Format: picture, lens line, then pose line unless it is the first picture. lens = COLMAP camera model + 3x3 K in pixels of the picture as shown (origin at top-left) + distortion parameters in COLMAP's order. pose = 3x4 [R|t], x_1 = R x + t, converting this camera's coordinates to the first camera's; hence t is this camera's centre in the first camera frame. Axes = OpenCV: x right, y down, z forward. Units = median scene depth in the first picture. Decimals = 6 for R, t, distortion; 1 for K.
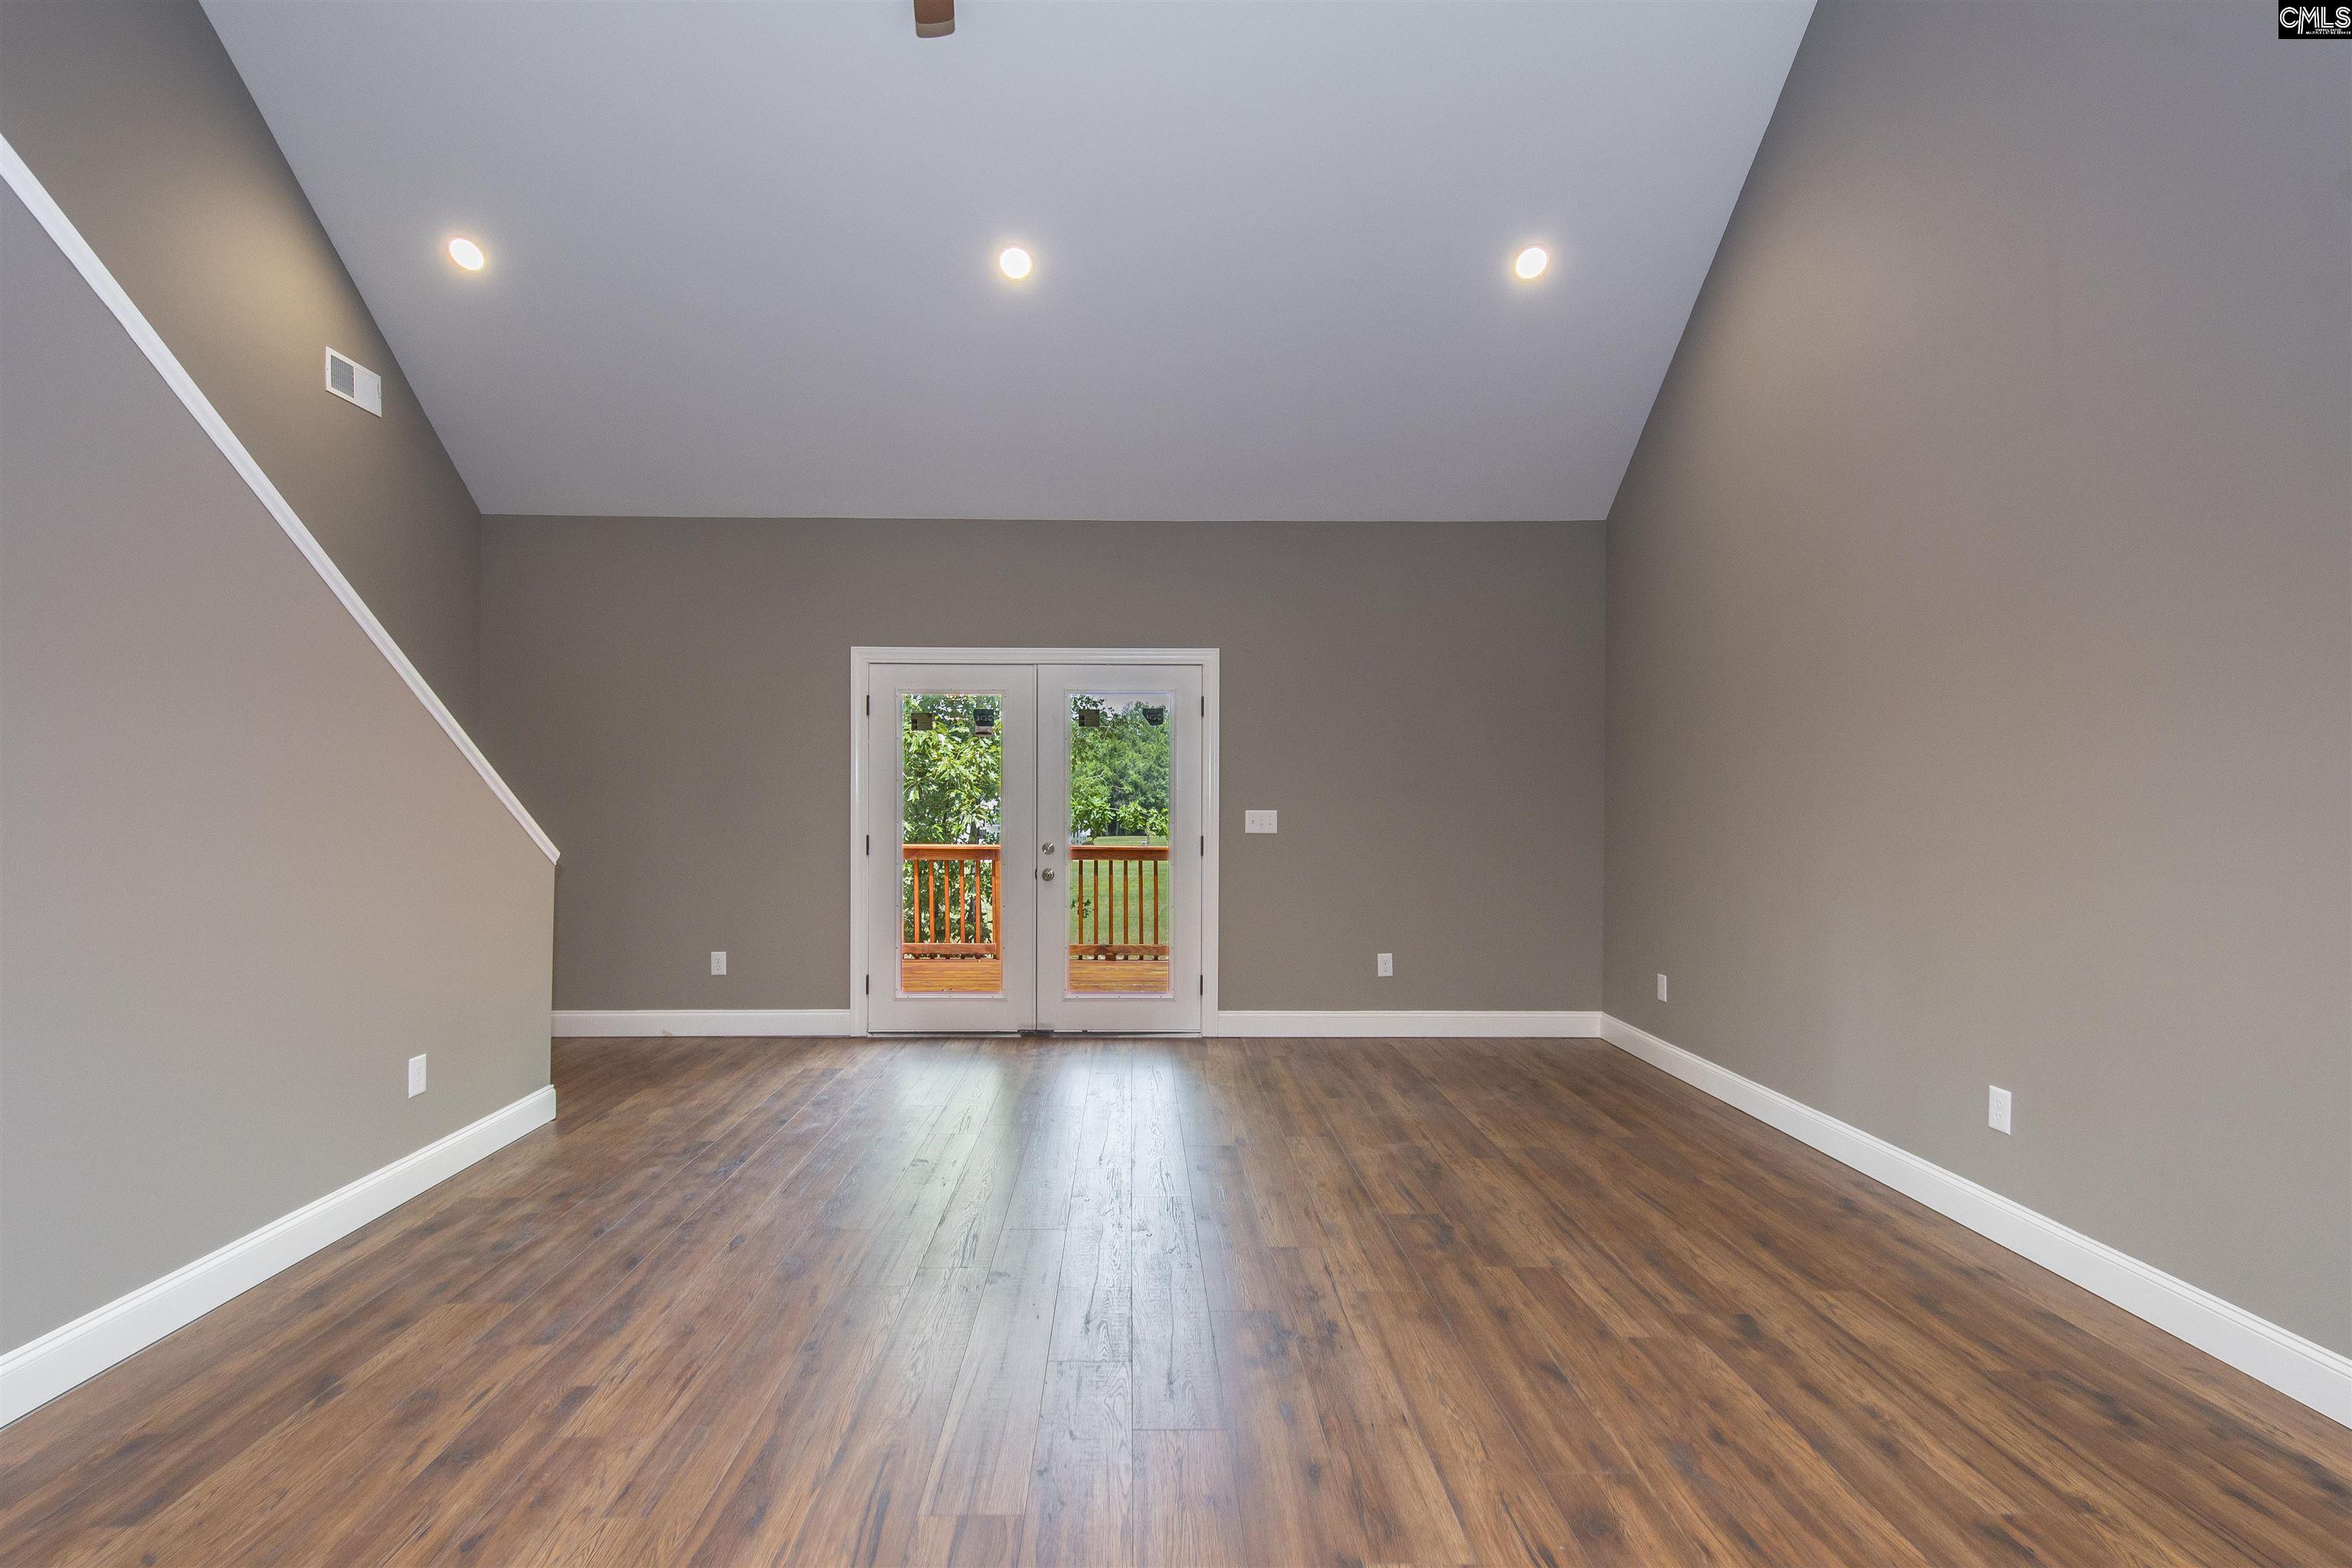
lens RADIAL K [[1083.6, 0, 1174.6], [0, 1083.6, 788.6], [0, 0, 1]] dist [-0.000694, -0.001729]
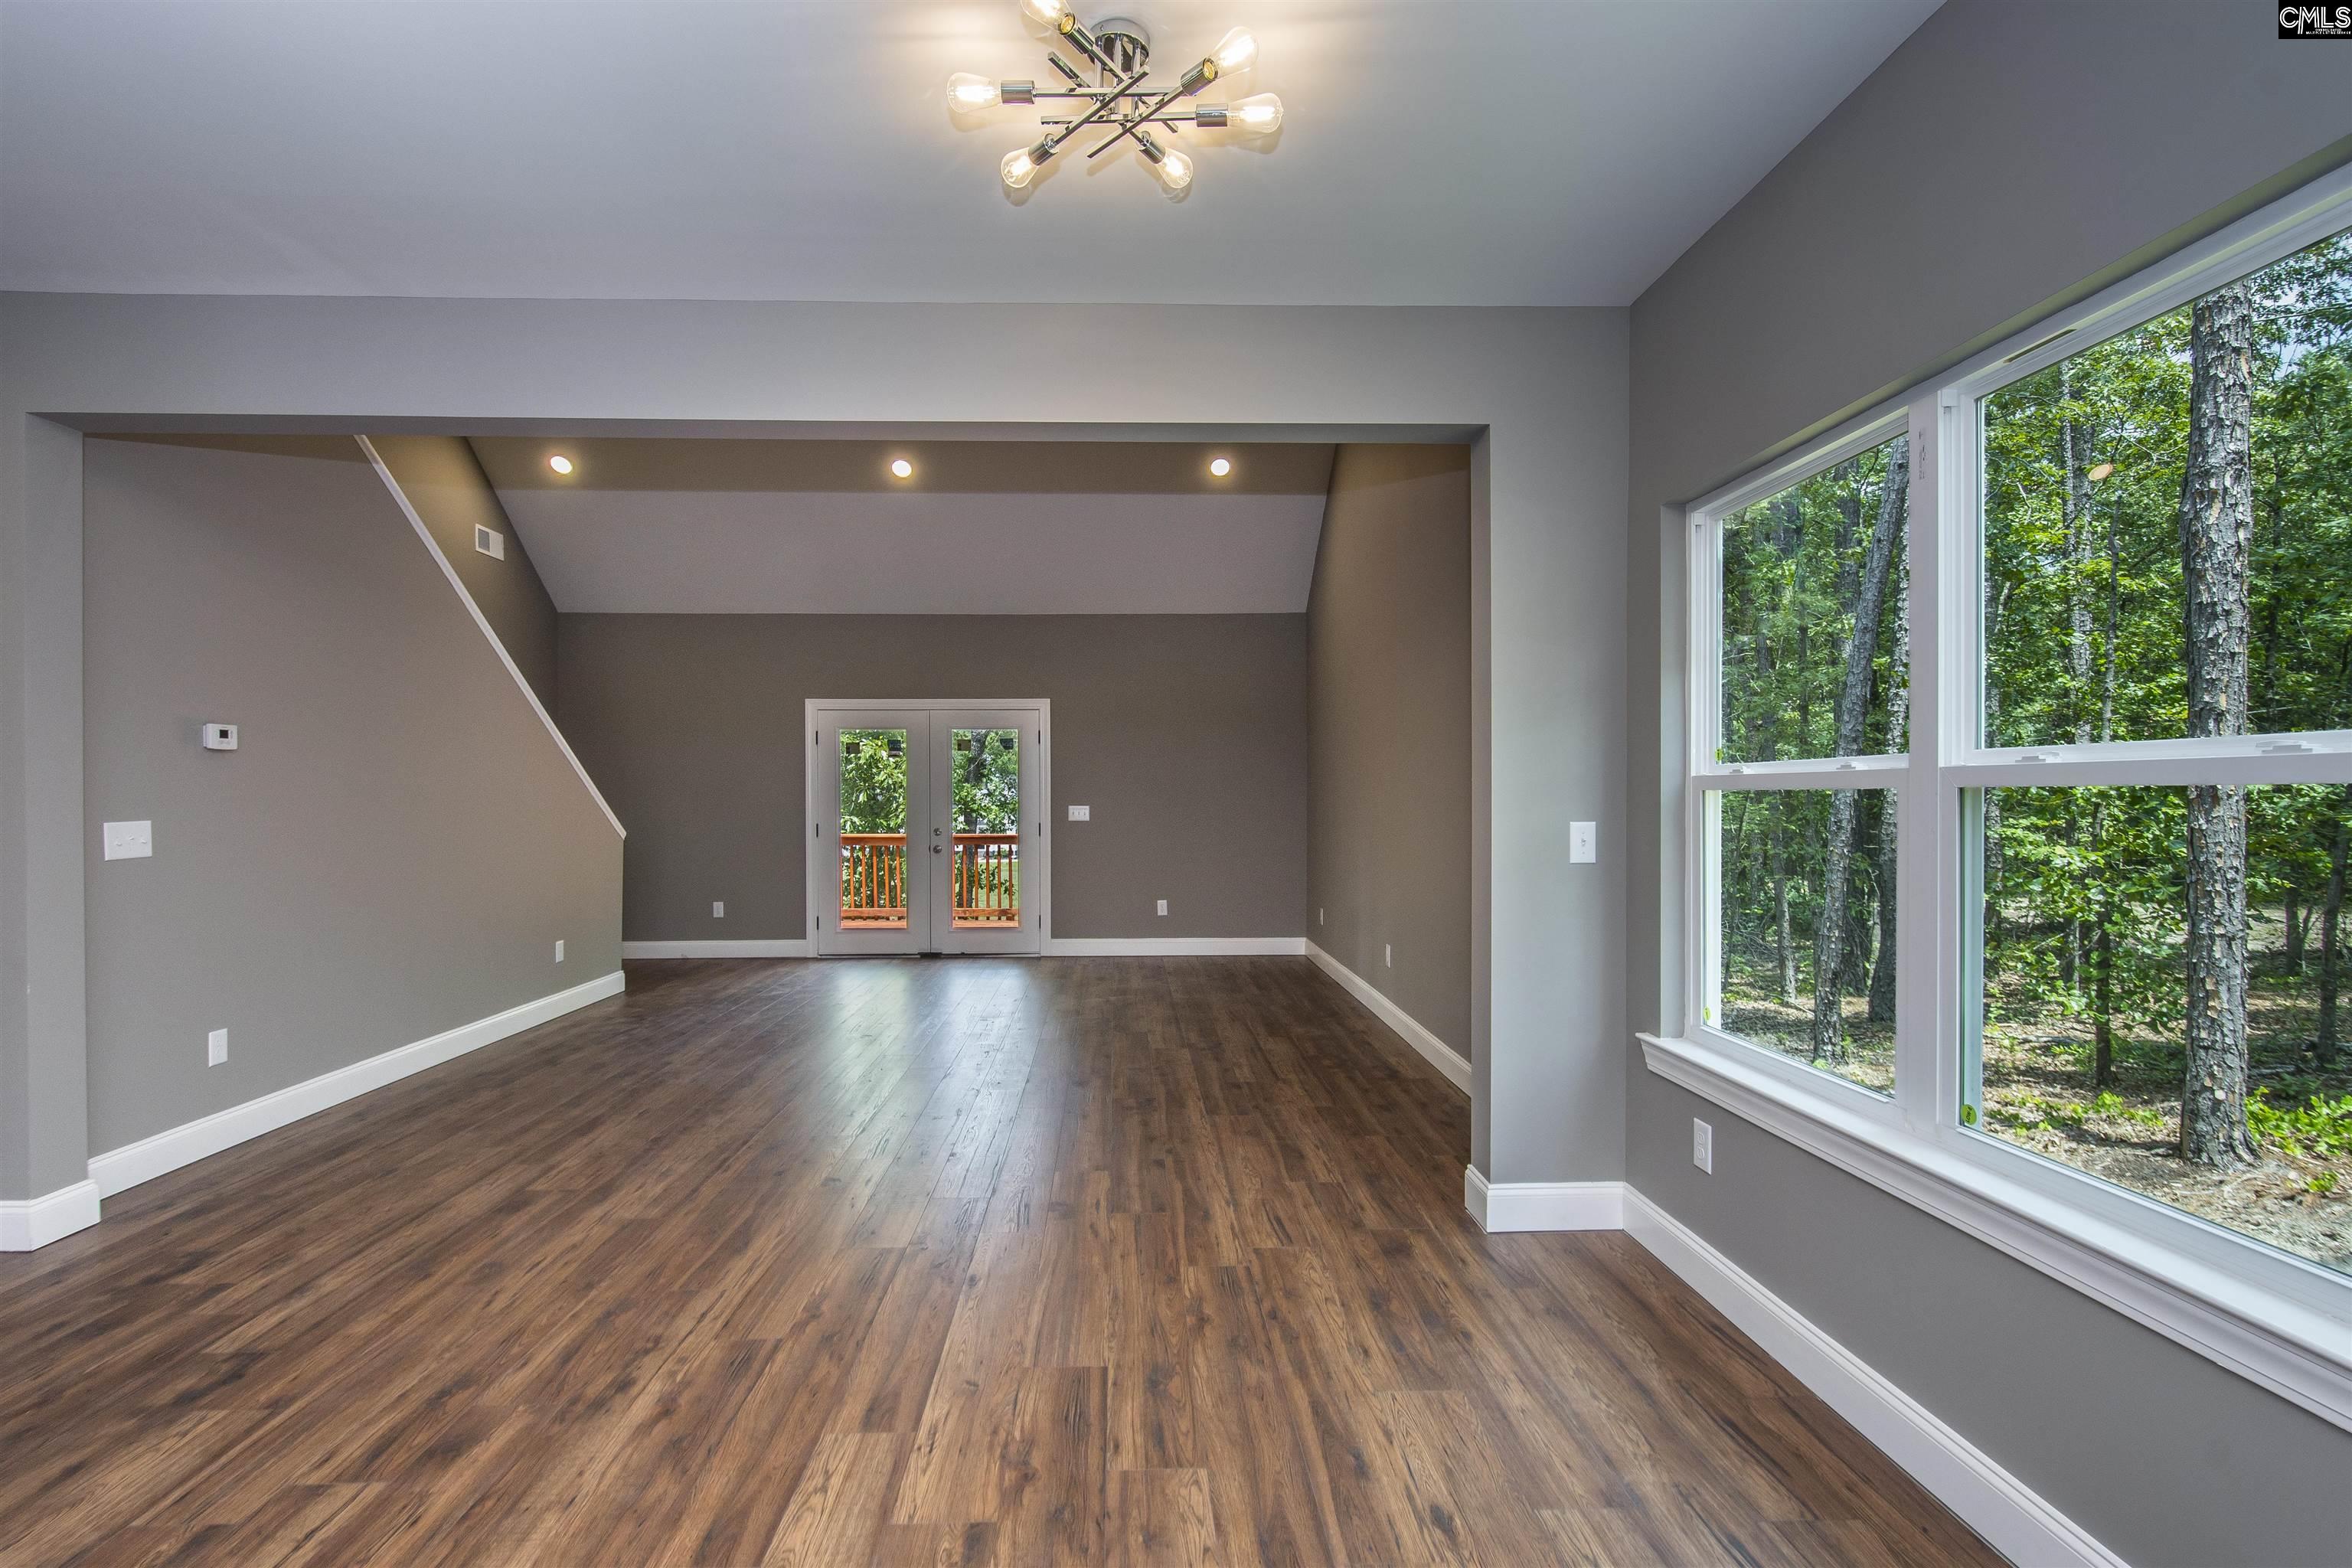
lens RADIAL K [[1083.6, 0, 1174.5], [0, 1083.6, 789.3], [0, 0, 1]] dist [-0.000694, -0.001729]
pose [[0.999871, -0.005575, 0.015093, 0.193322], [0.005570, 0.999984, 0.000404, -0.002865], [-0.015095, -0.000320, 0.999886, -0.518931]]
